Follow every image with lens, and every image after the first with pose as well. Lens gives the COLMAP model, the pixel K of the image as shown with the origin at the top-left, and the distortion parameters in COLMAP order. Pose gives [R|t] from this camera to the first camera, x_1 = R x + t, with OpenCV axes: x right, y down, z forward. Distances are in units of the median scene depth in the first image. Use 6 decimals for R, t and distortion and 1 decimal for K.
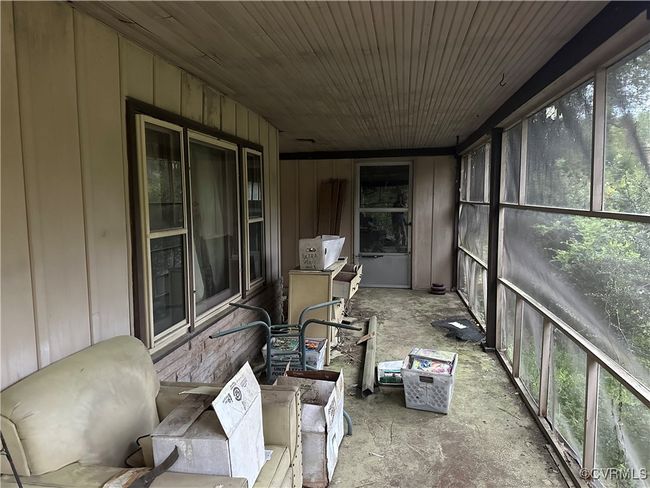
lens RADIAL K [[459.7, 0, 325.0], [0, 459.7, 244.0], [0, 0, 1]] dist [0.076756, -0.103529]
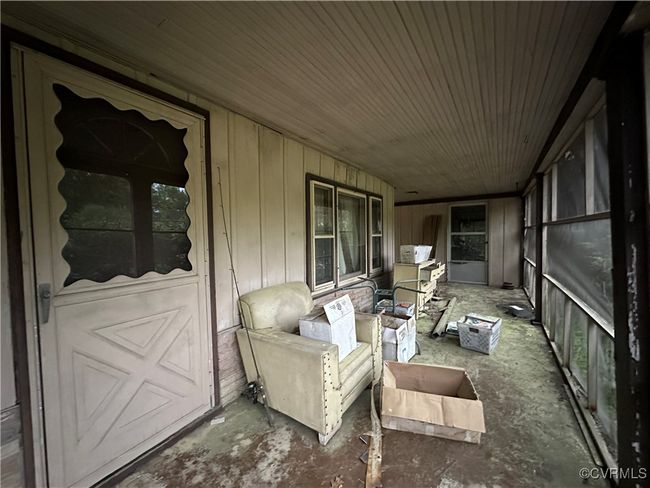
lens RADIAL K [[261.9, 0, 325.0], [0, 261.9, 244.0], [0, 0, 1]] dist [-0.000597, -0.000062]
pose [[0.911090, 0.005472, -0.412171, 0.117209], [-0.030858, 0.998011, -0.054963, 0.059090], [0.411051, 0.062795, 0.909447, -0.044189]]
